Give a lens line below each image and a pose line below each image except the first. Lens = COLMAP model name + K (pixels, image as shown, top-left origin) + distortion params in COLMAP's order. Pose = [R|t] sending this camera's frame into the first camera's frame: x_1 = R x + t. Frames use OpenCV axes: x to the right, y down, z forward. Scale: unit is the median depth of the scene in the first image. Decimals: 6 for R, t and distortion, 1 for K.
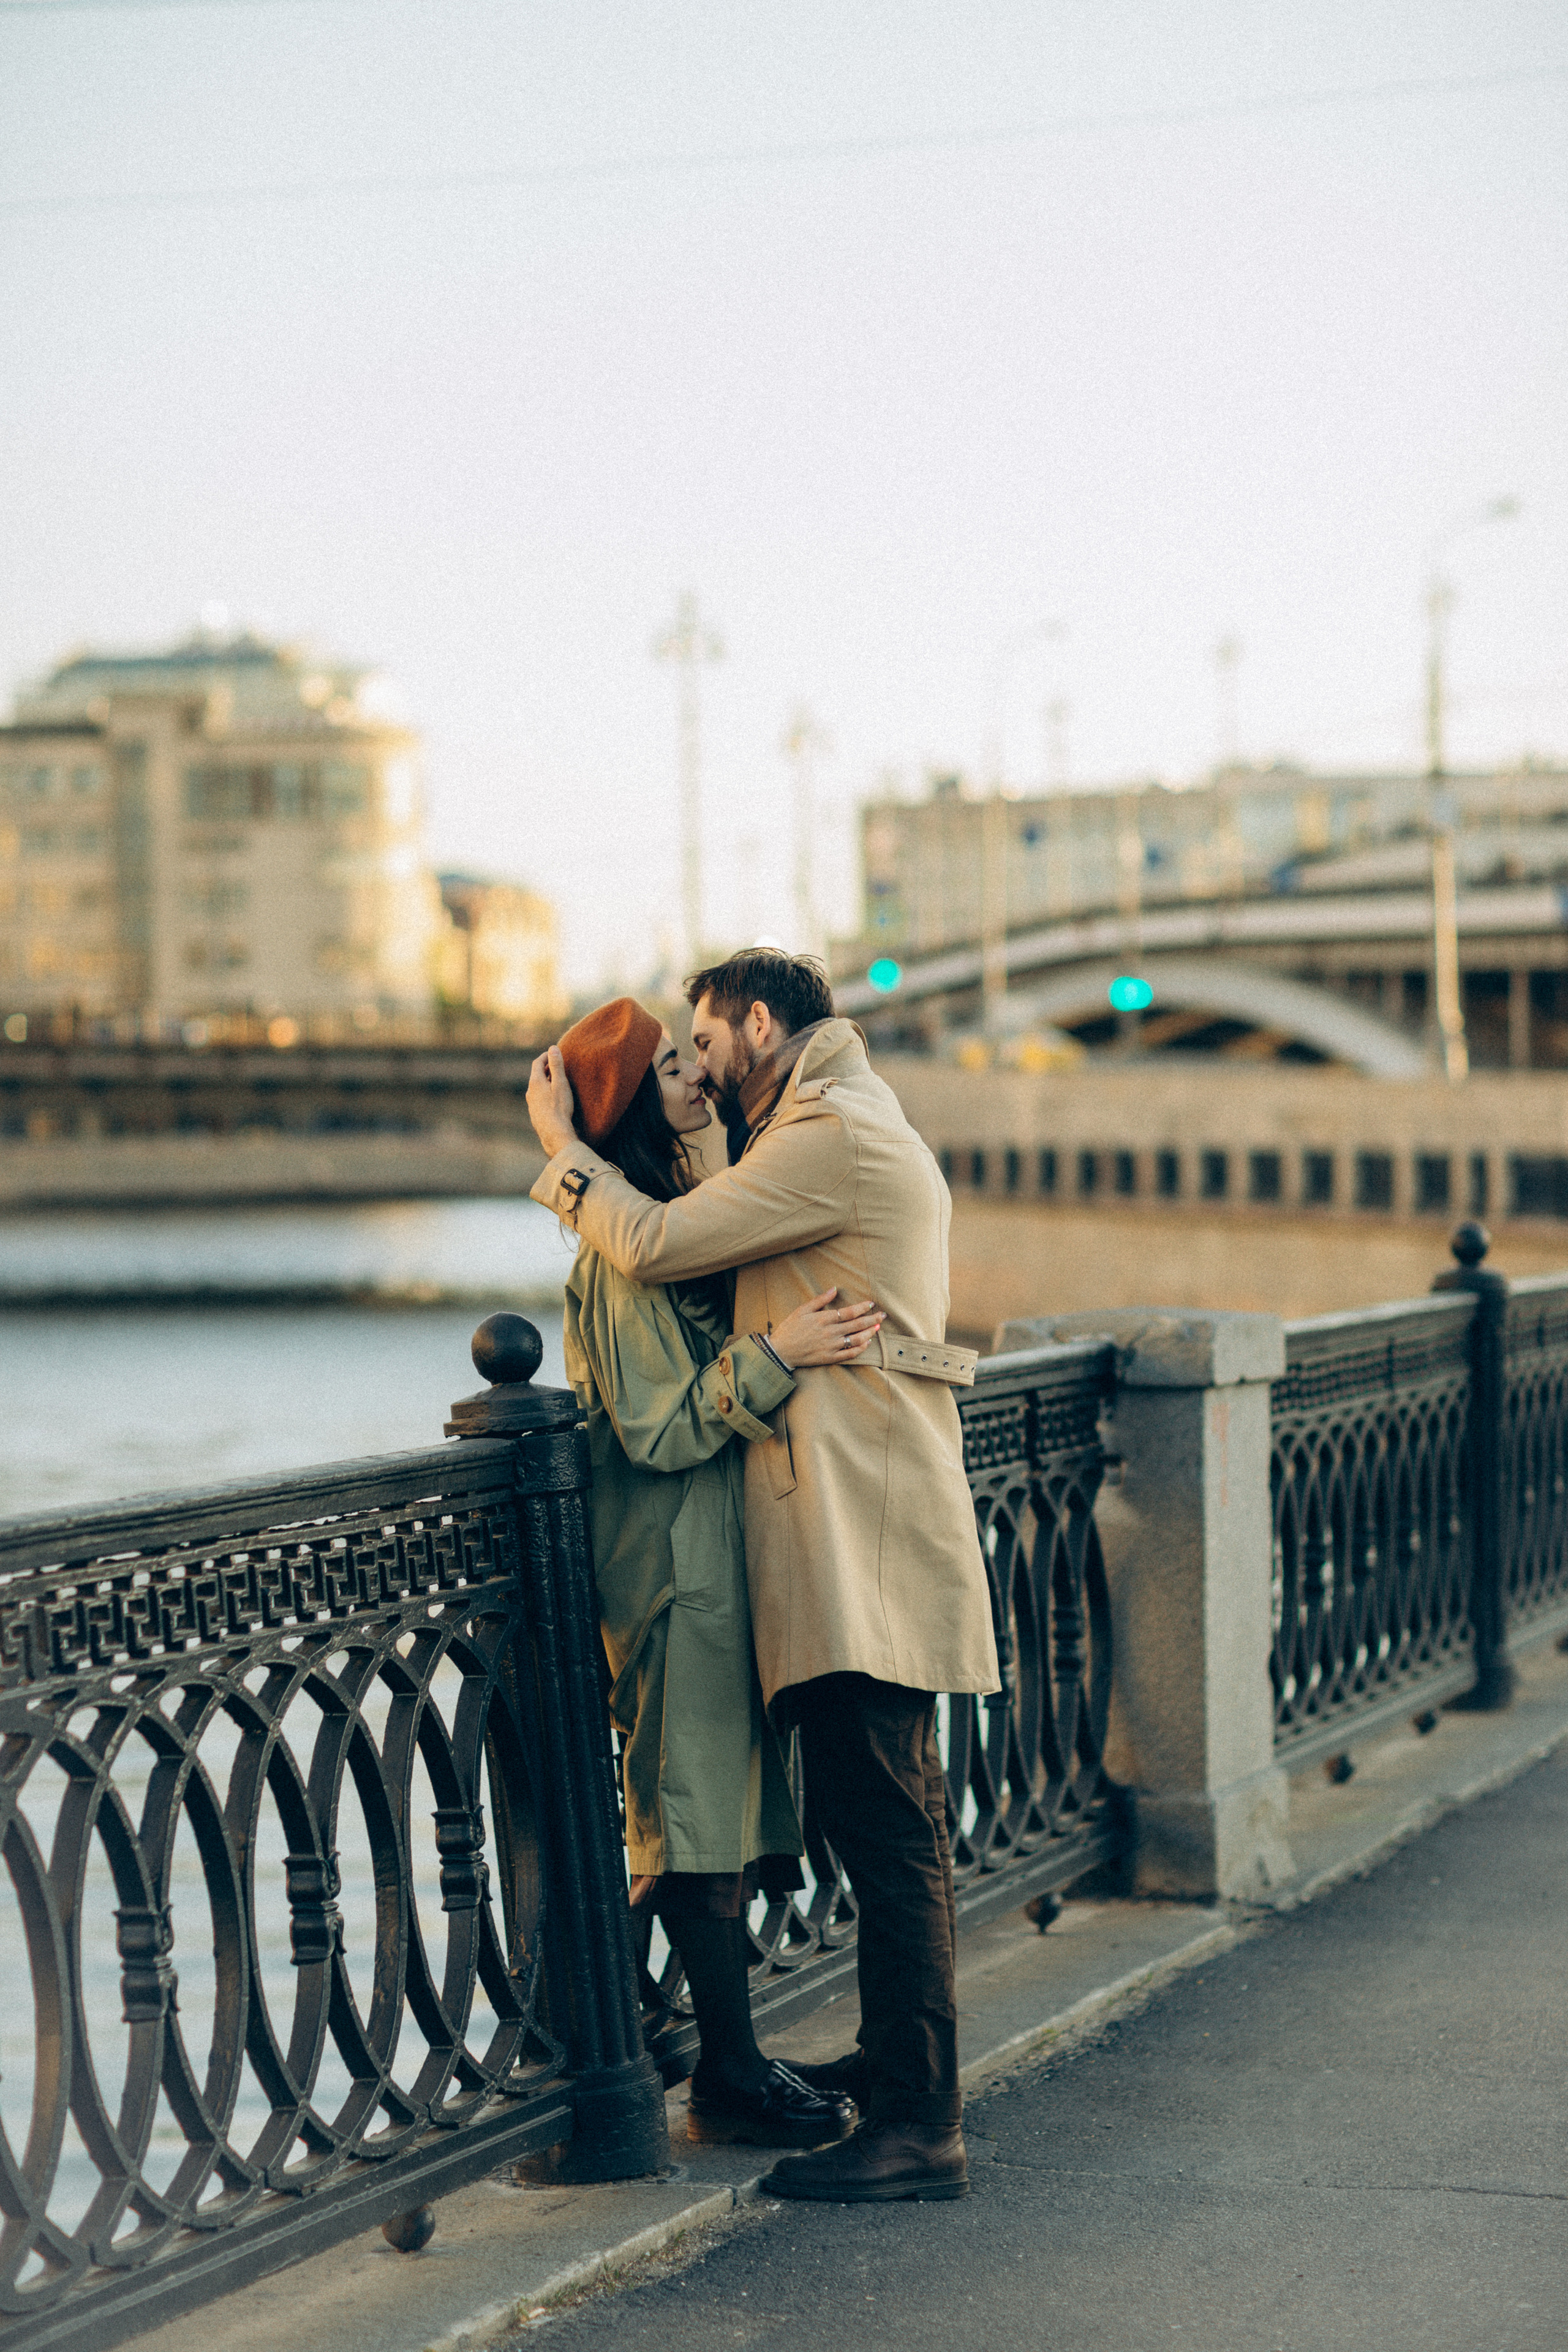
lens RADIAL K [[5497.2, 0, 780.5], [0, 5497.2, 1179.8], [0, 0, 1]] dist [-0.044218, 0.000000]
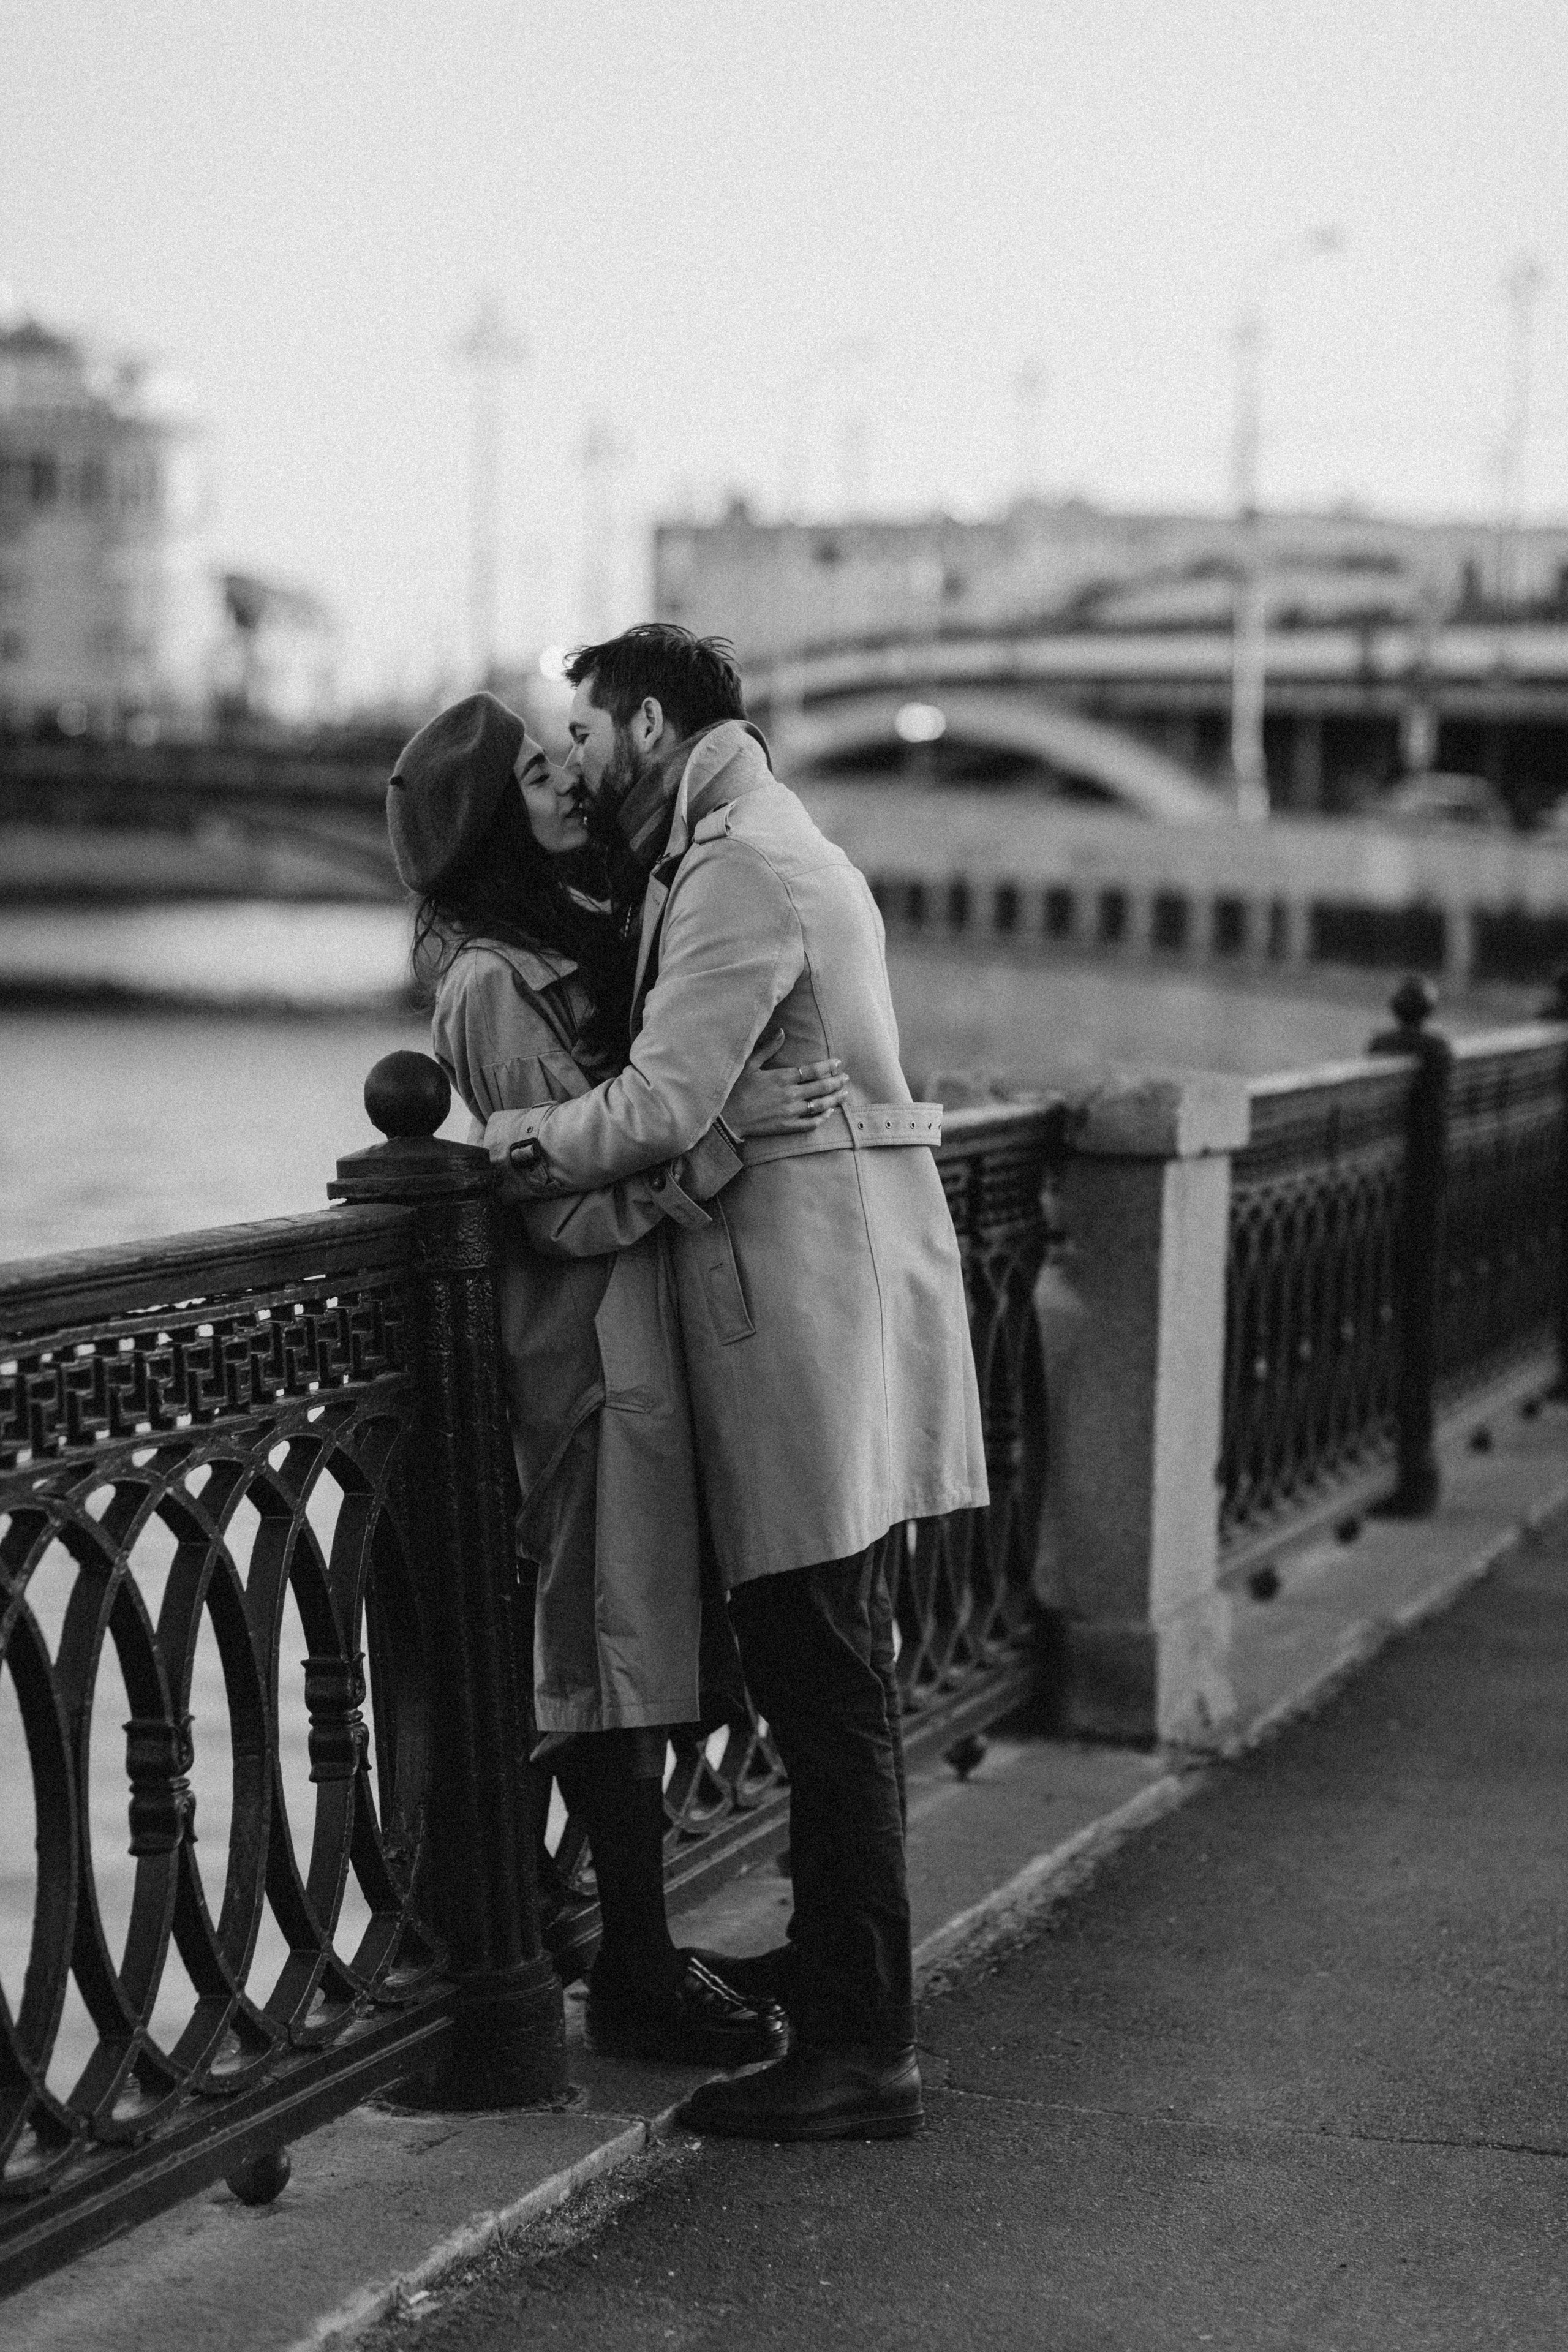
lens RADIAL K [[5497.2, 0, 813.6], [0, 5497.2, 1108.5], [0, 0, 1]] dist [-0.044218, 0.000000]
pose [[0.997977, 0.040405, 0.049091, -0.023923], [-0.042238, 0.998427, 0.036875, 0.000055], [-0.047524, -0.038874, 0.998113, 0.143937]]
